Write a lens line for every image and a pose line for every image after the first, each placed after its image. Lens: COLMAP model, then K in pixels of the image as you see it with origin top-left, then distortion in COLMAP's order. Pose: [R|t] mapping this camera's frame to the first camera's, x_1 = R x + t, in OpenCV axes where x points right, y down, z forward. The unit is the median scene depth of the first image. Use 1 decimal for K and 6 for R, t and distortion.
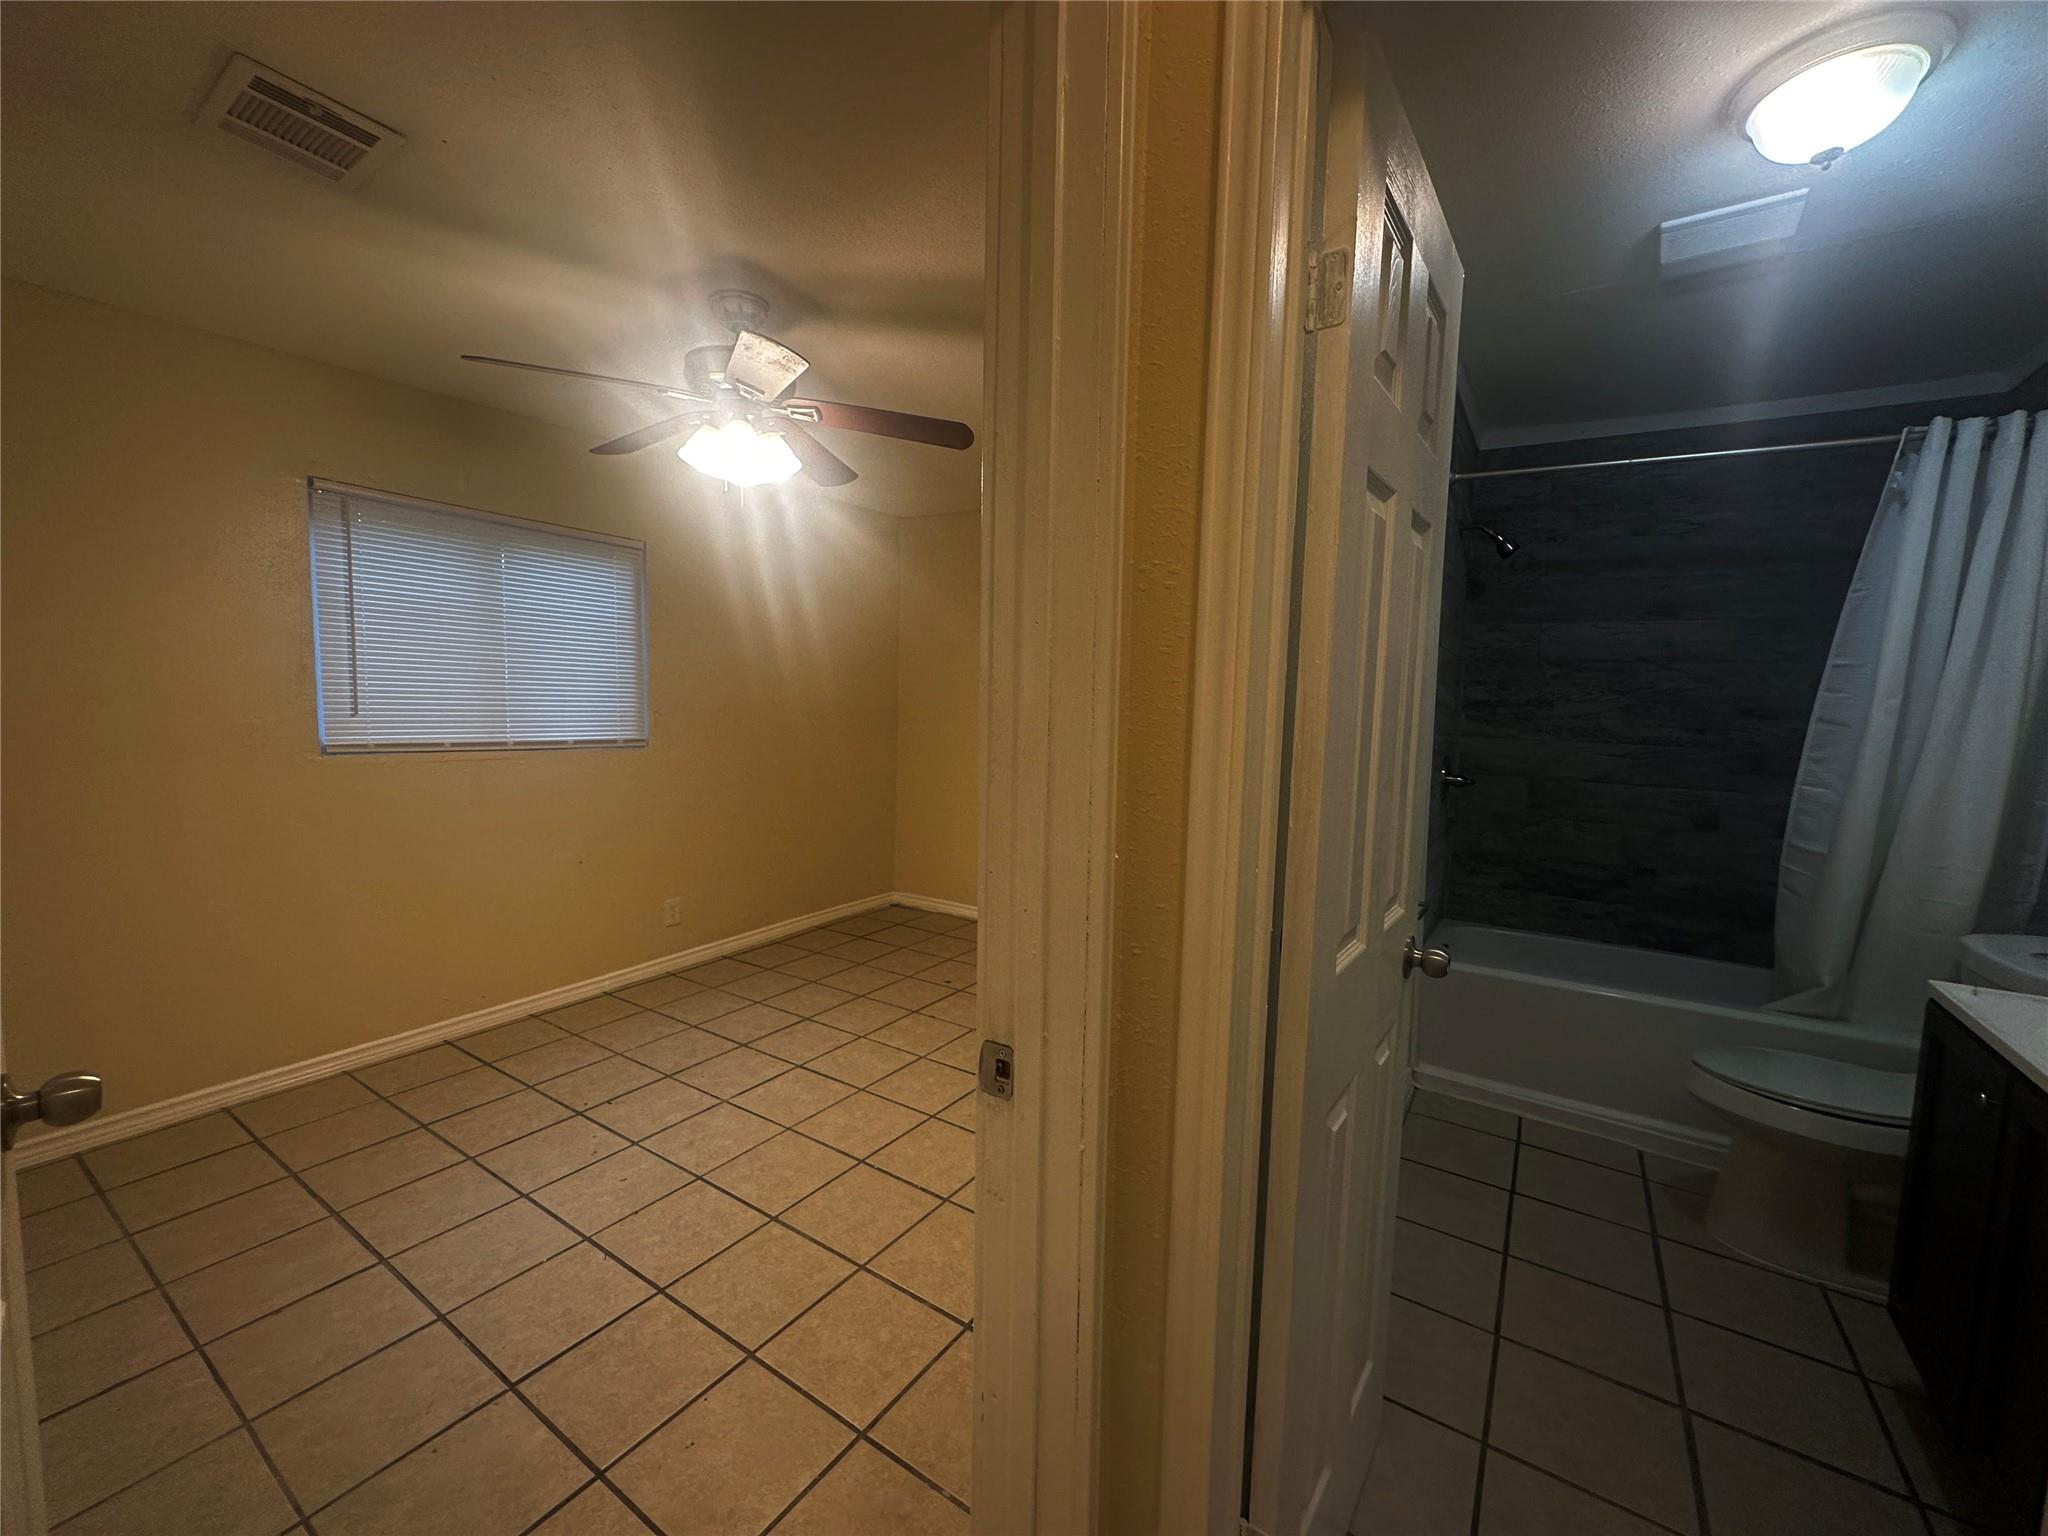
lens RADIAL K [[821.0, 0, 1020.8], [0, 821.0, 769.8], [0, 0, 1]] dist [-0.001744, 0.000497]
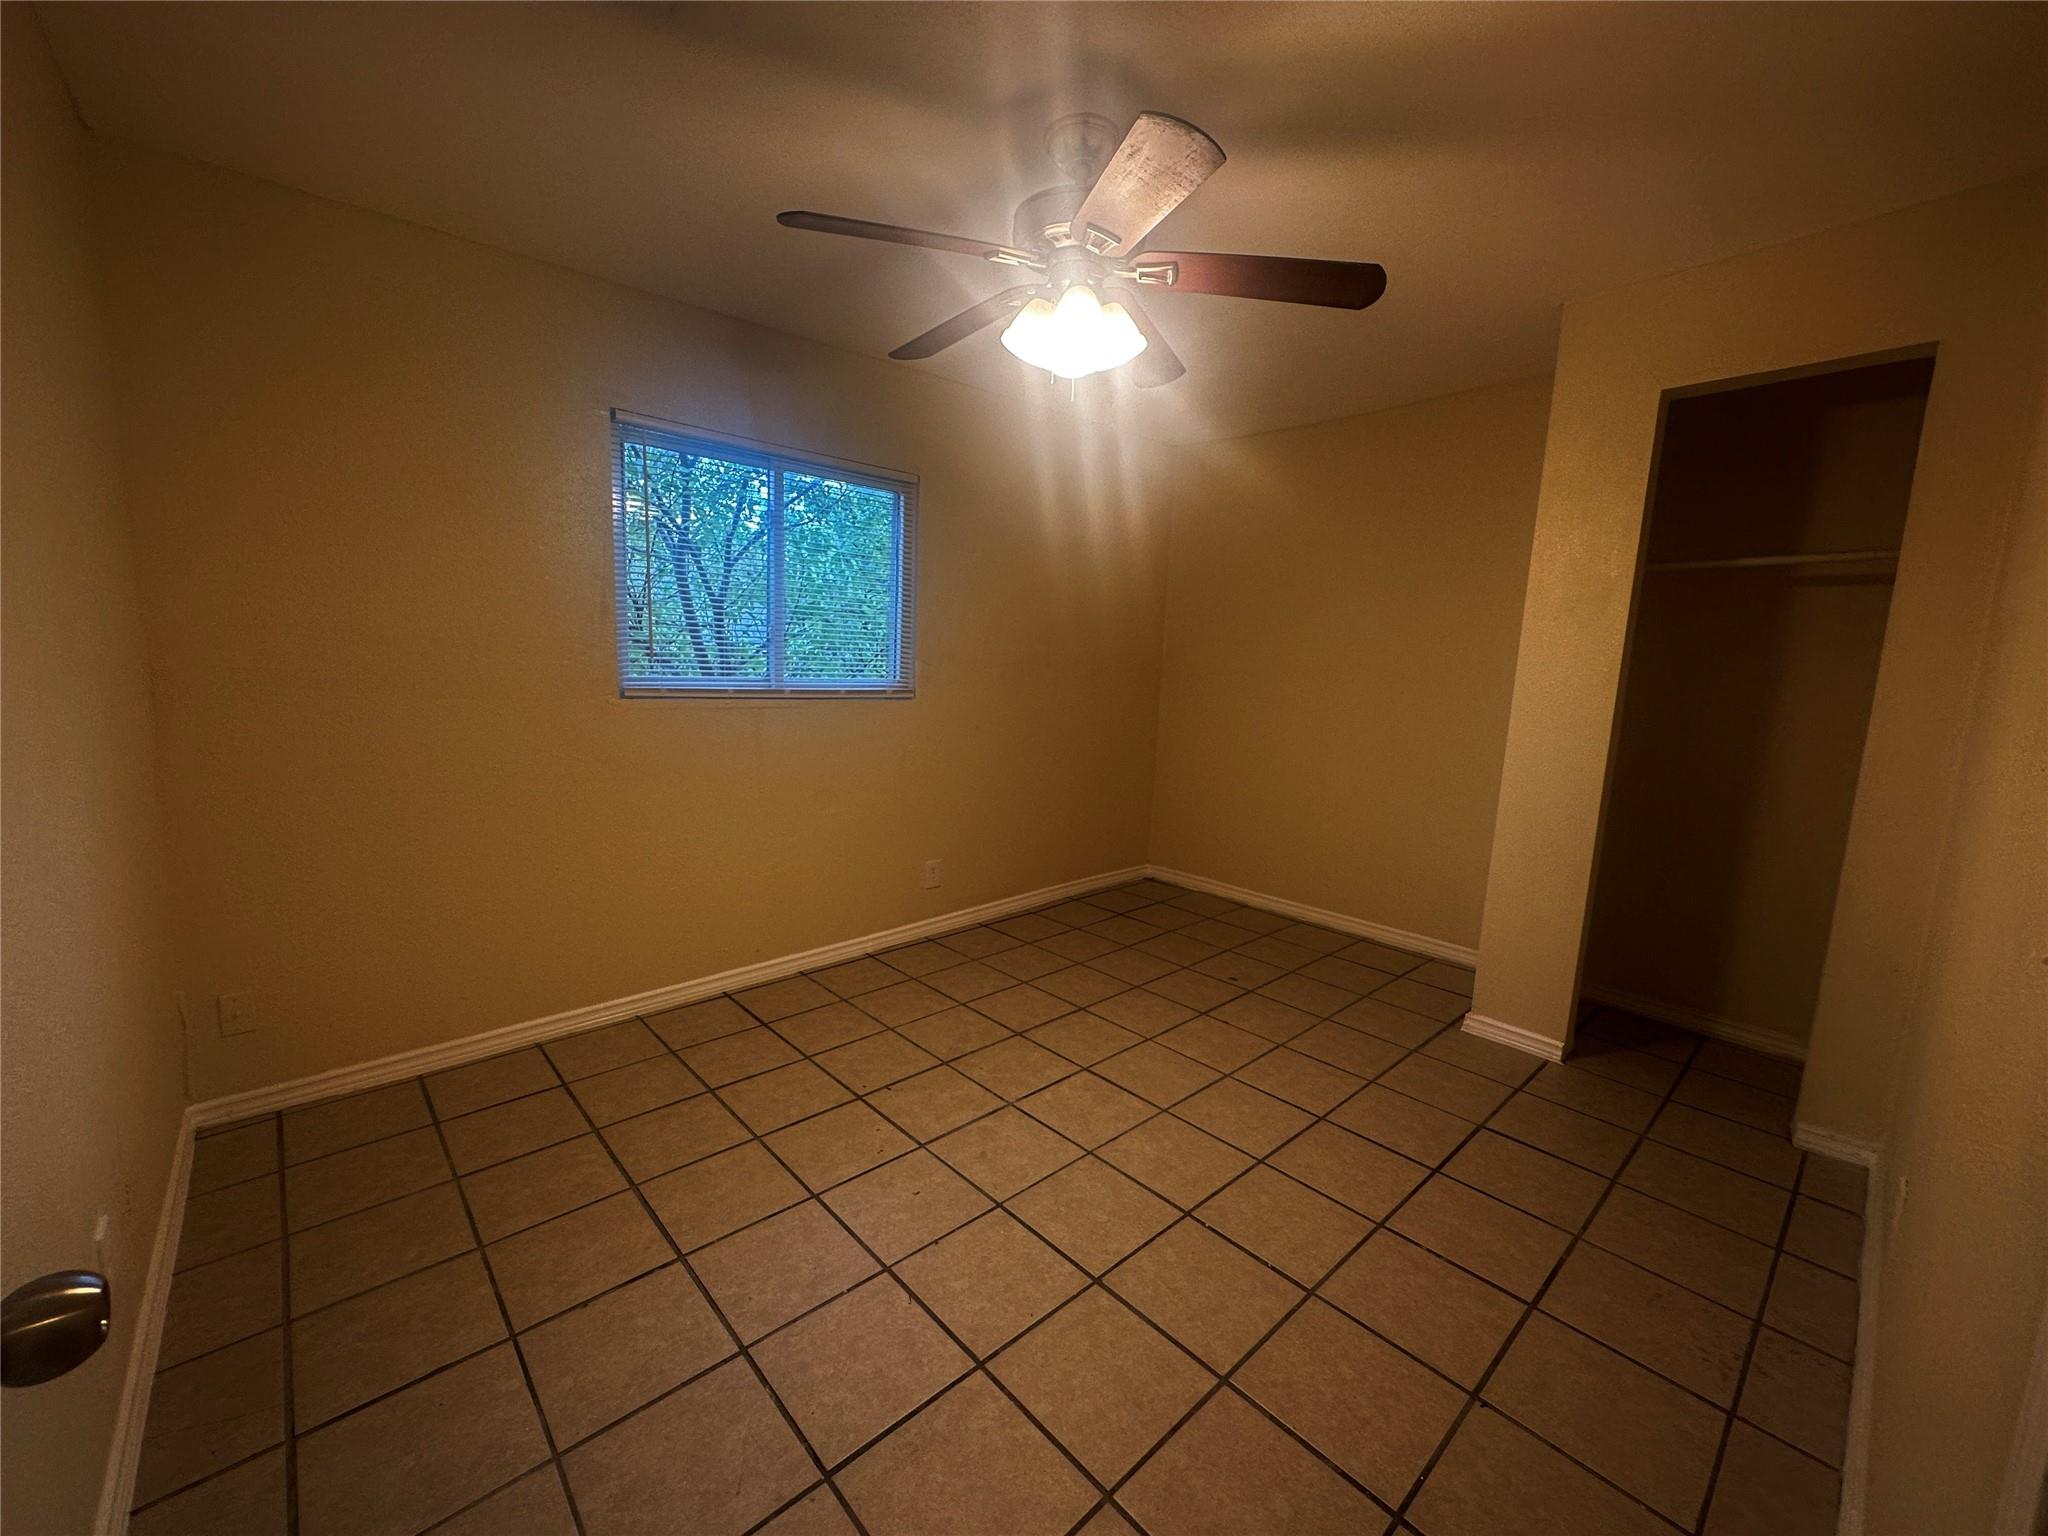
lens RADIAL K [[821.0, 0, 1020.8], [0, 821.0, 769.8], [0, 0, 1]] dist [-0.001744, 0.000497]
pose [[0.970534, 0.044495, -0.236822, -0.154303], [-0.032814, 0.998053, 0.053041, -0.000831], [0.238721, -0.043707, 0.970104, 0.161203]]
